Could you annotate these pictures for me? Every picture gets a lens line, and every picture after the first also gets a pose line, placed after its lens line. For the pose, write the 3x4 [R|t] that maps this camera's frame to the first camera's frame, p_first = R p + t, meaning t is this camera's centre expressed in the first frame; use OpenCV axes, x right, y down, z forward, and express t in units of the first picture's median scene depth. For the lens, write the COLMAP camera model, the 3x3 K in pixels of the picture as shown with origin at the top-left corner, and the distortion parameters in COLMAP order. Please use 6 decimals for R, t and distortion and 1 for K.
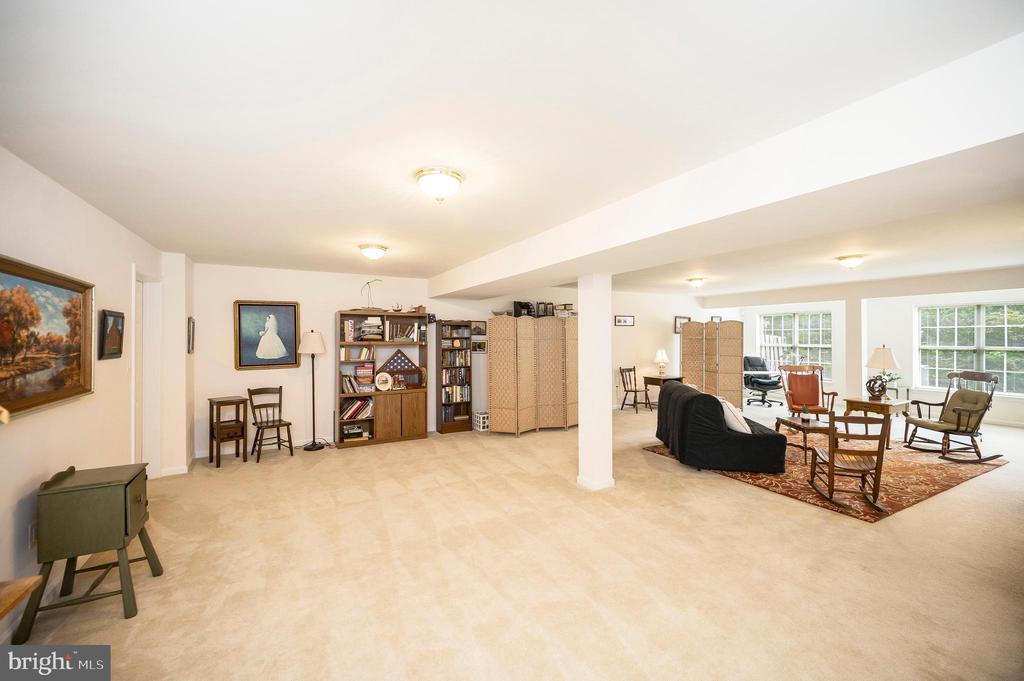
lens RADIAL K [[412.8, 0, 498.8], [0, 412.8, 336.9], [0, 0, 1]] dist [0.000388, 0.000019]
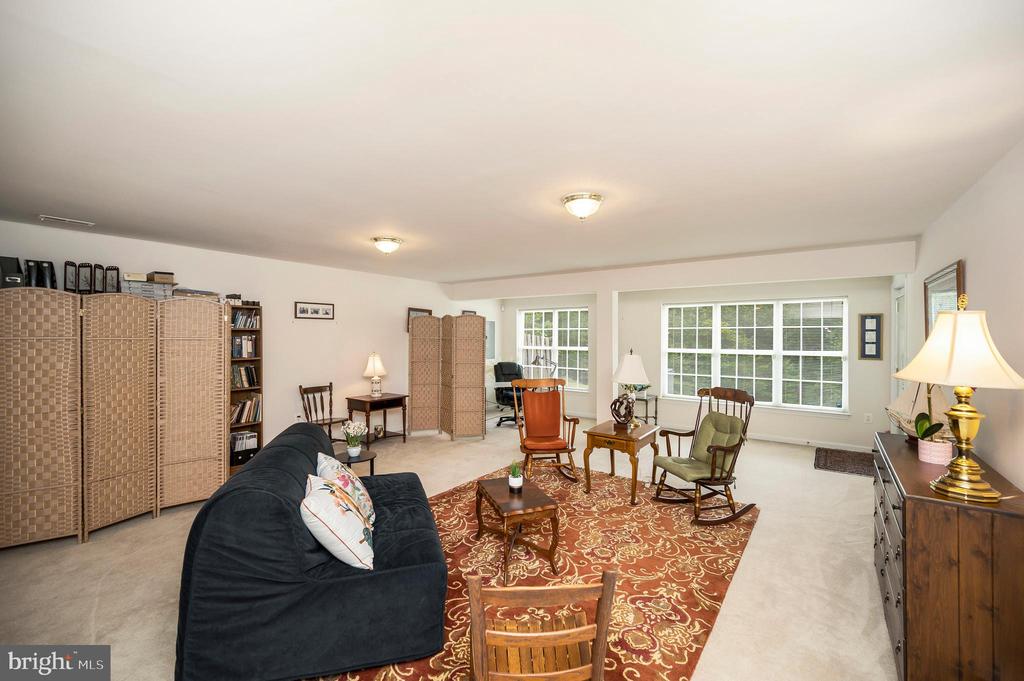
lens RADIAL K [[412.8, 0, 498.8], [0, 412.8, 336.9], [0, 0, 1]] dist [0.000388, 0.000019]
pose [[0.914473, 0.007304, 0.404581, 0.398828], [-0.007484, 0.999971, -0.001138, -0.000944], [-0.404578, -0.001987, 0.914501, 0.404036]]
